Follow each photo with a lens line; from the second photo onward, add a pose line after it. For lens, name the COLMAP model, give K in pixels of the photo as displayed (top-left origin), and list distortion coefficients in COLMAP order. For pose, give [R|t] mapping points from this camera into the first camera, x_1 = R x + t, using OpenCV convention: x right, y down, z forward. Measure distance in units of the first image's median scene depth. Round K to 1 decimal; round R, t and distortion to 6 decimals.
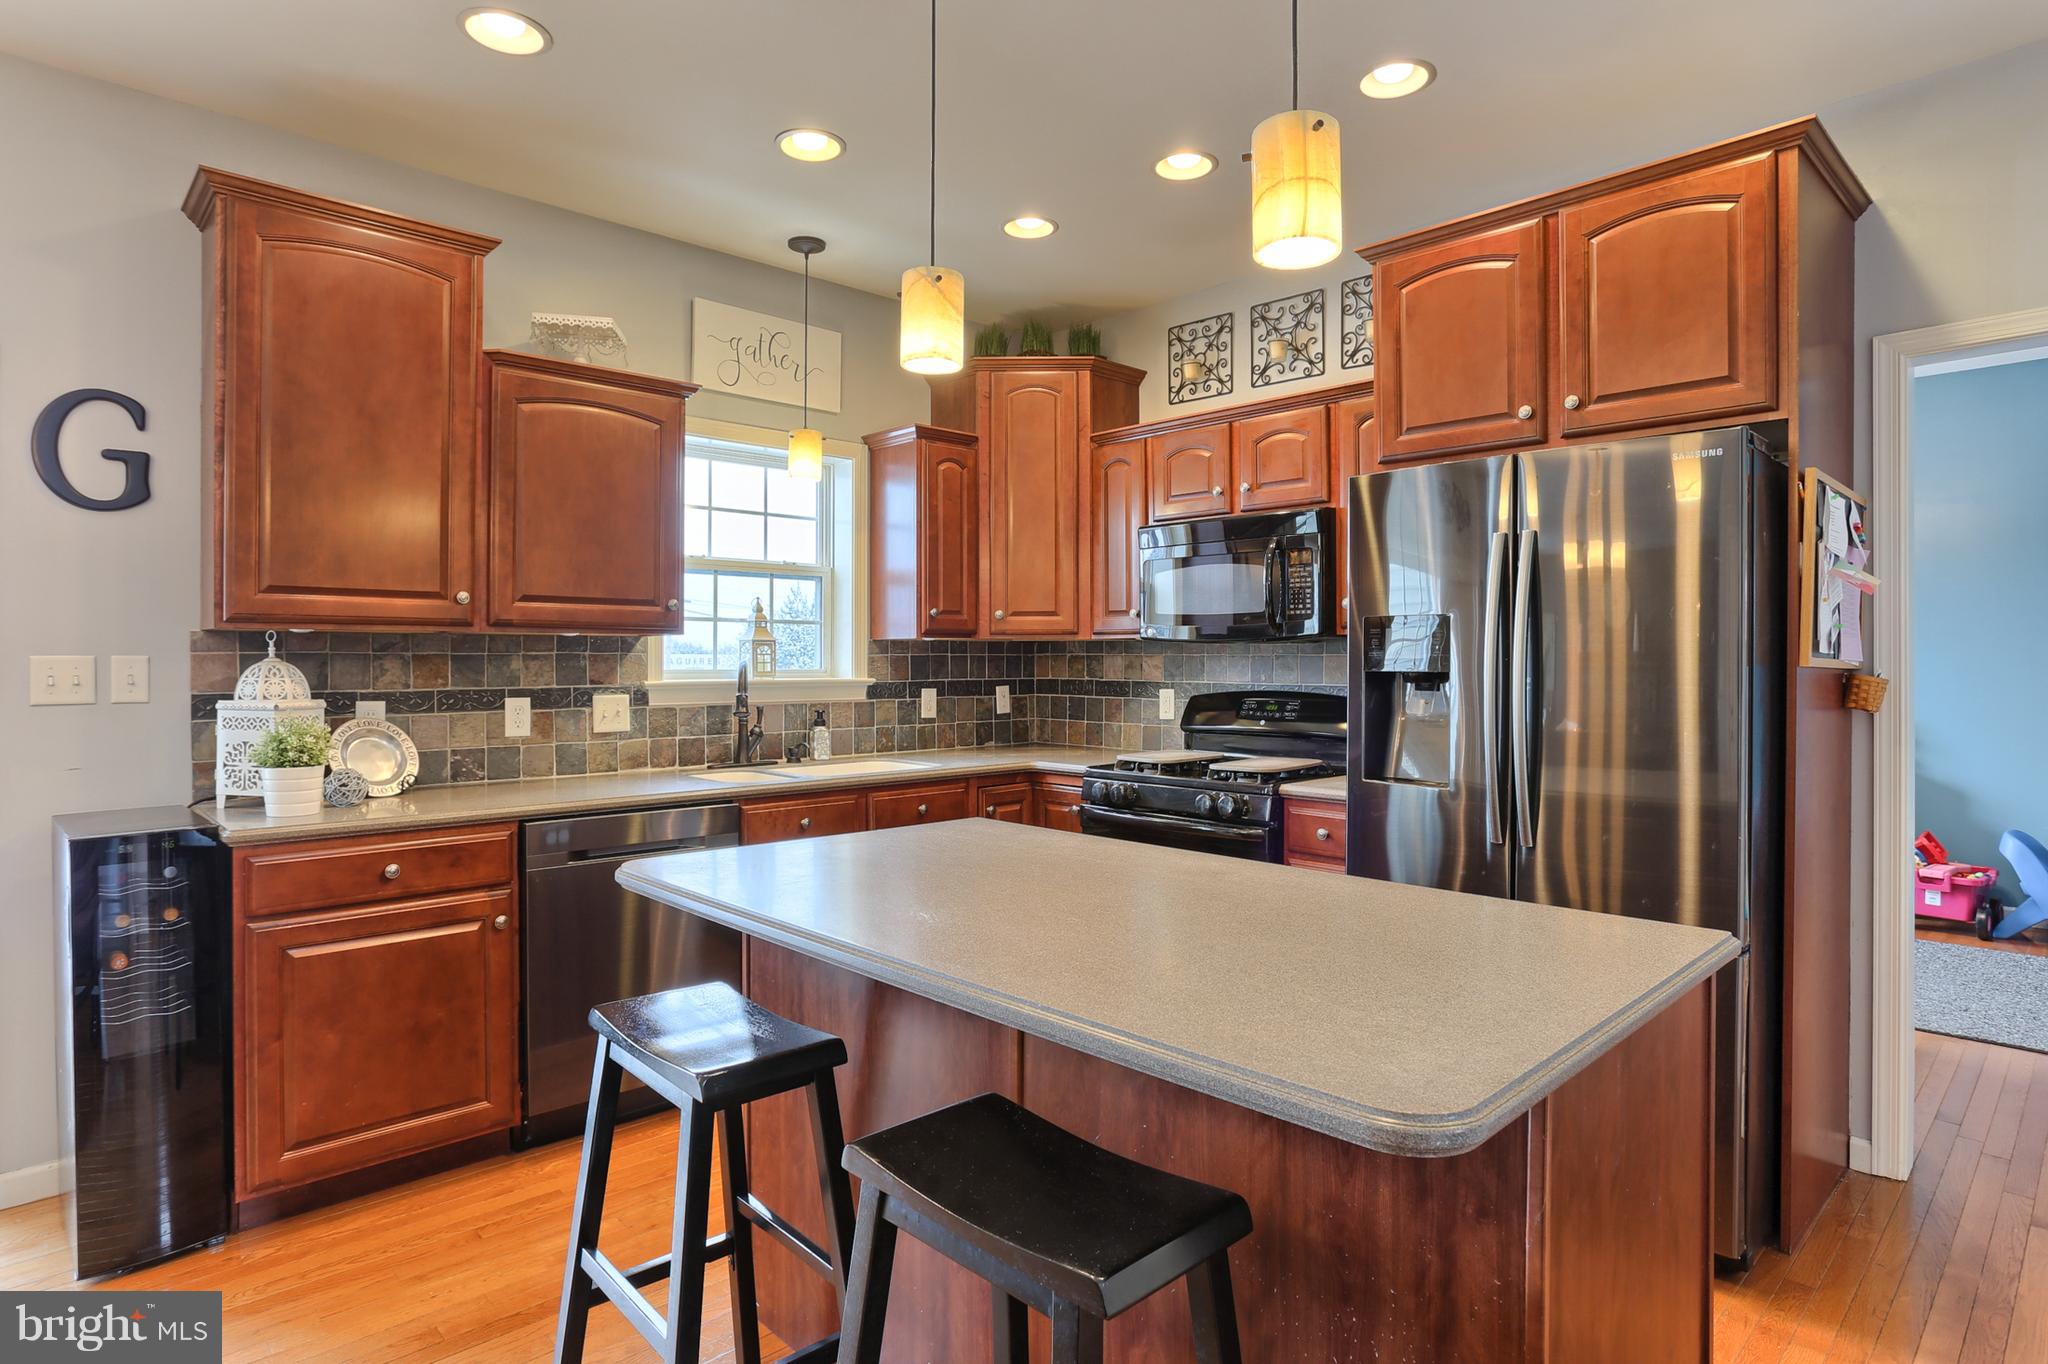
lens RADIAL K [[1083.0, 0, 998.3], [0, 1083.0, 658.1], [0, 0, 1]] dist [-0.041297, 0.024788]
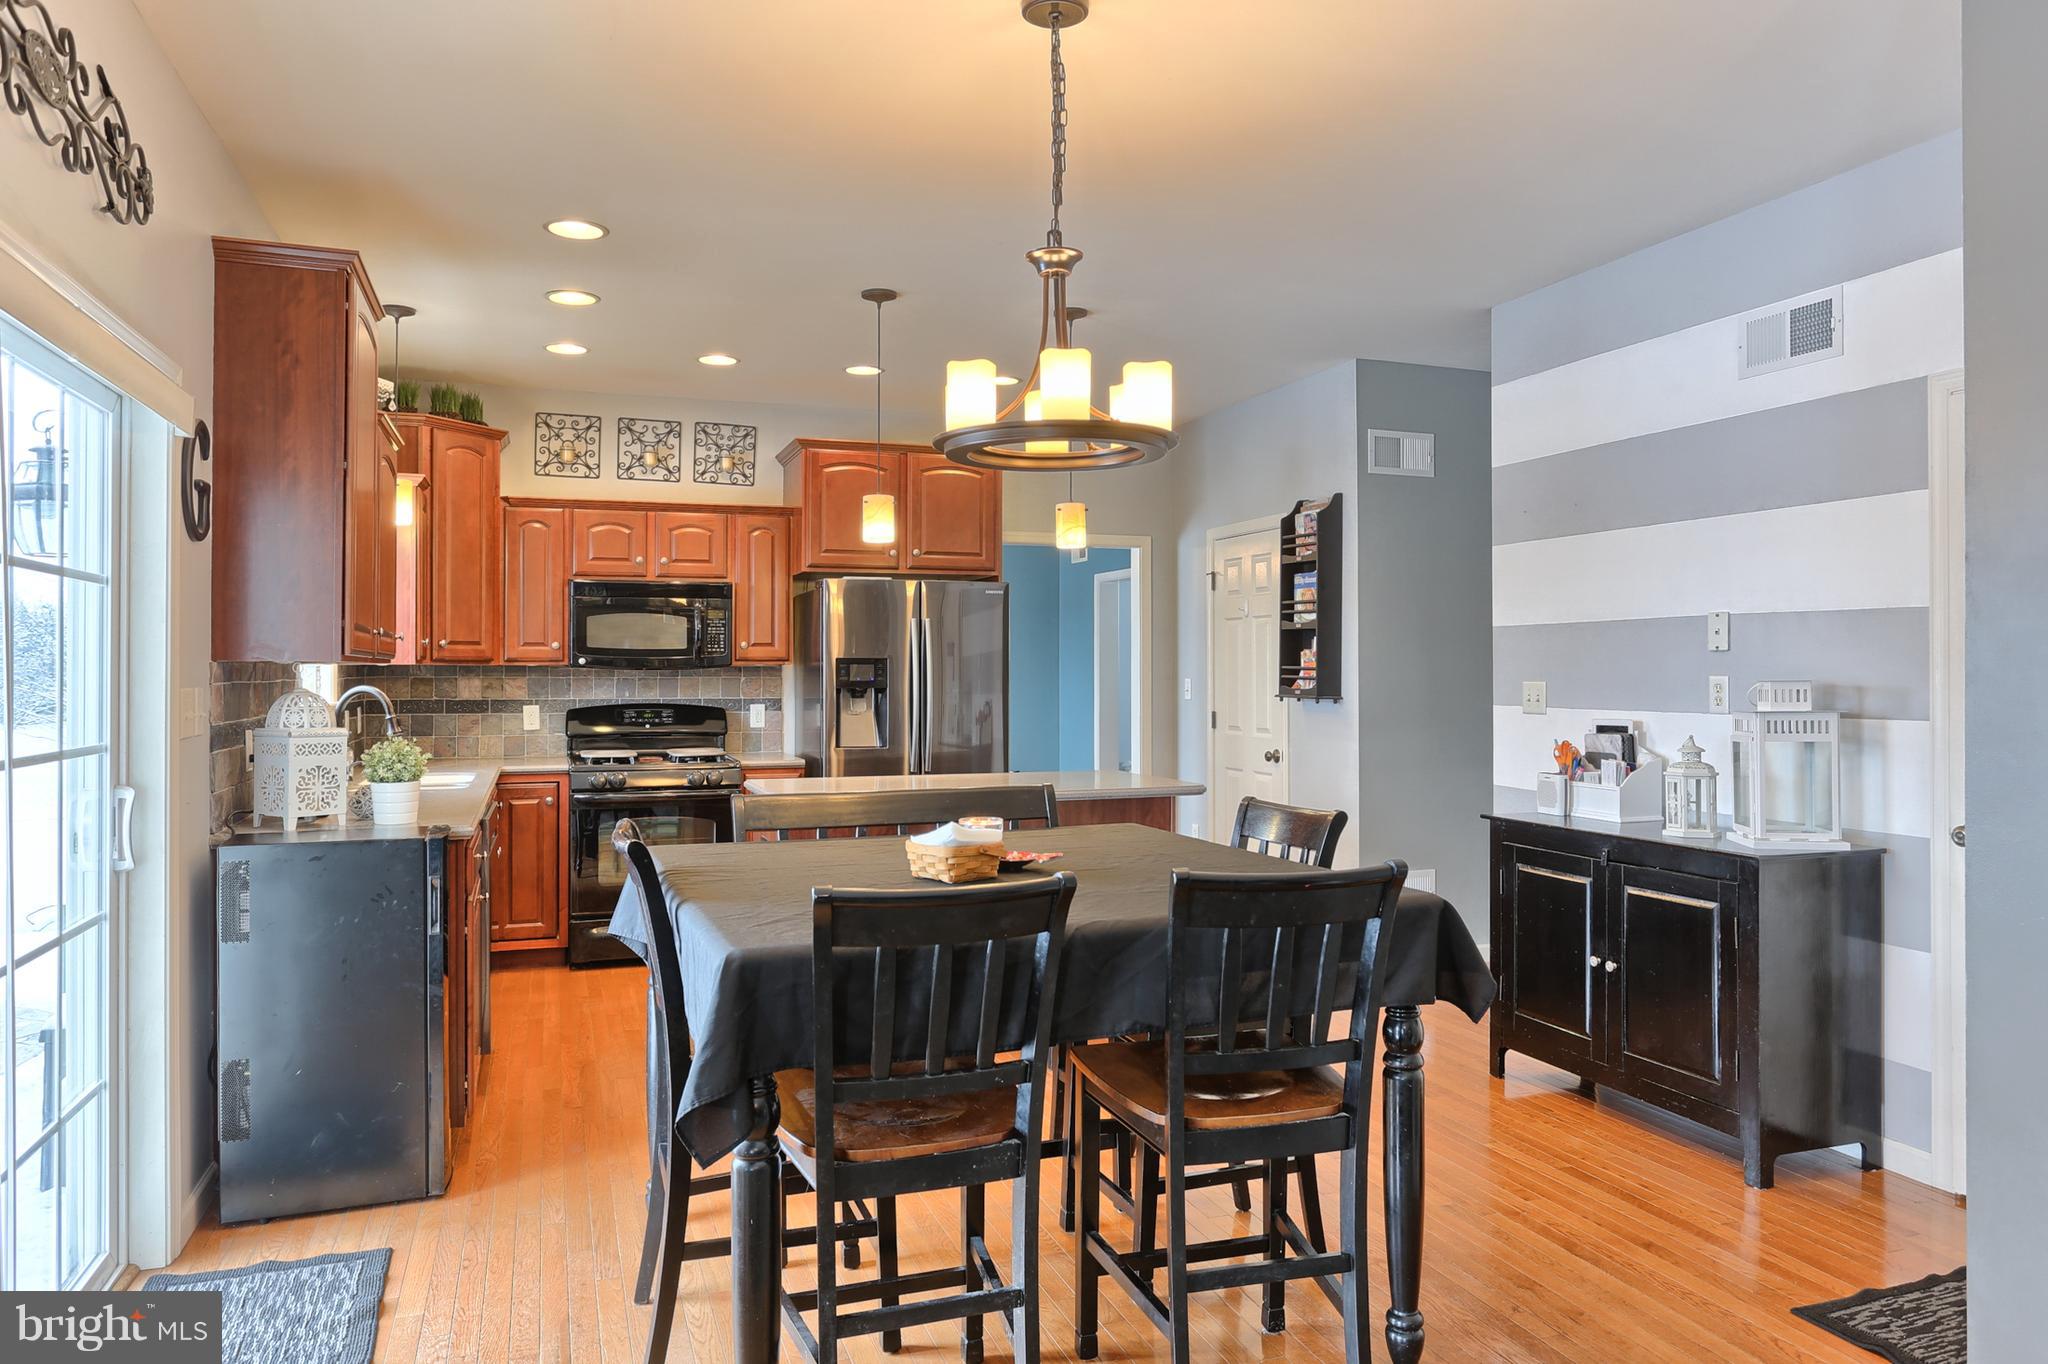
lens RADIAL K [[1387.3, 0, 1023.9], [0, 1387.3, 665.6], [0, 0, 1]] dist [-0.018839, -0.000861]
pose [[0.392027, 0.001465, 0.919952, -1.405276], [0.003747, 0.999988, -0.003189, -0.012719], [-0.919946, 0.004697, 0.392017, -0.169398]]
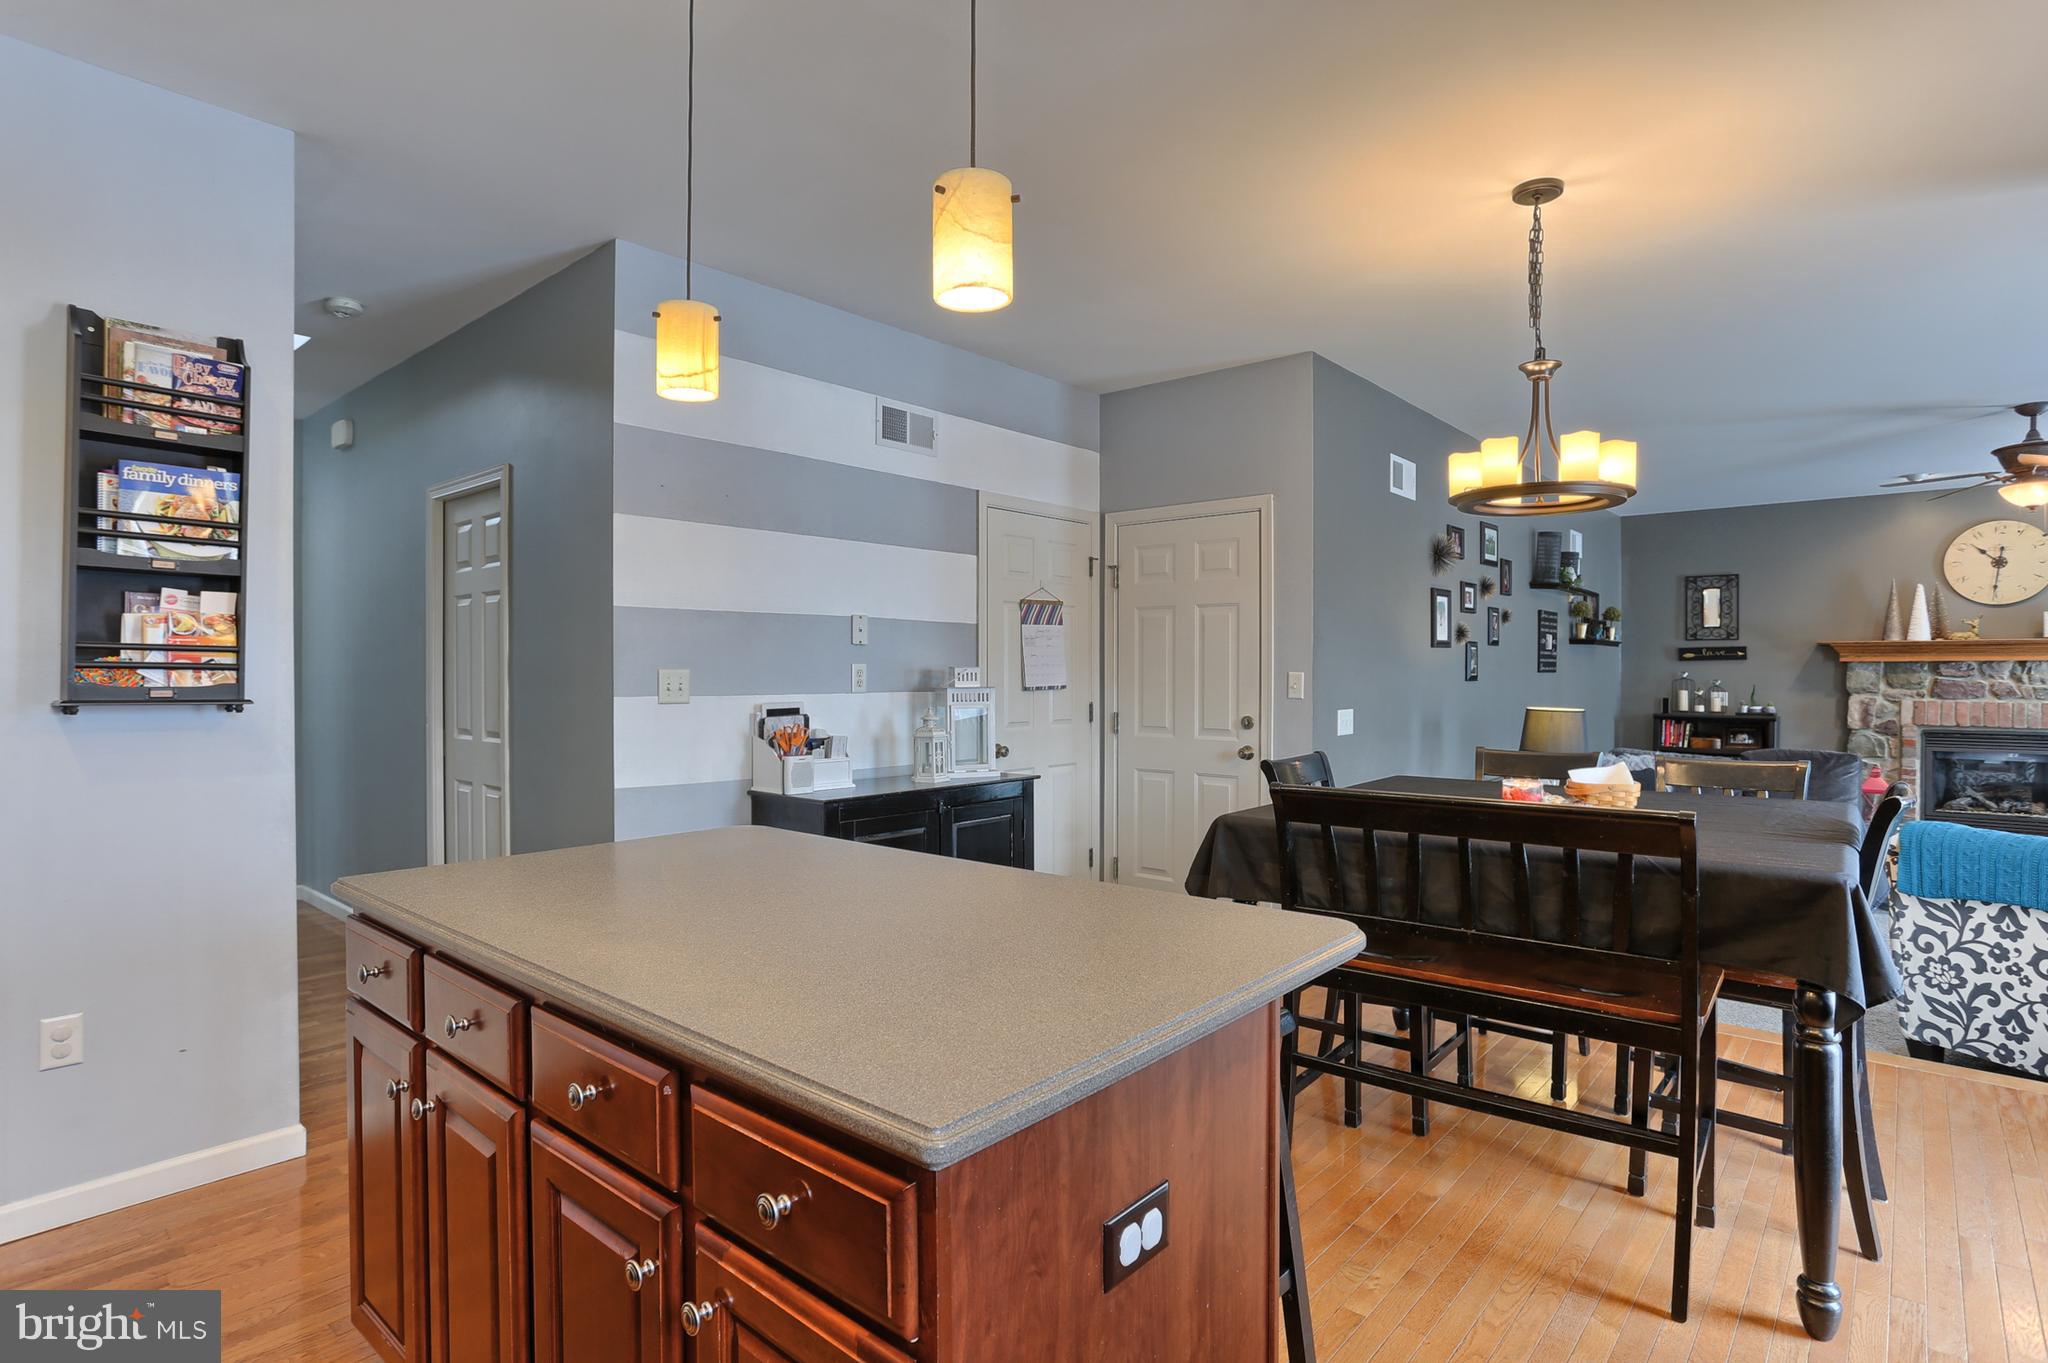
lens RADIAL K [[1083.0, 0, 1014.2], [0, 1083.0, 672.4], [0, 0, 1]] dist [-0.041297, 0.024788]
pose [[-0.993981, -0.002297, -0.109531, -0.001236], [-0.002608, 0.999993, 0.002693, 0.000811], [0.109524, 0.002962, -0.993980, 1.101575]]
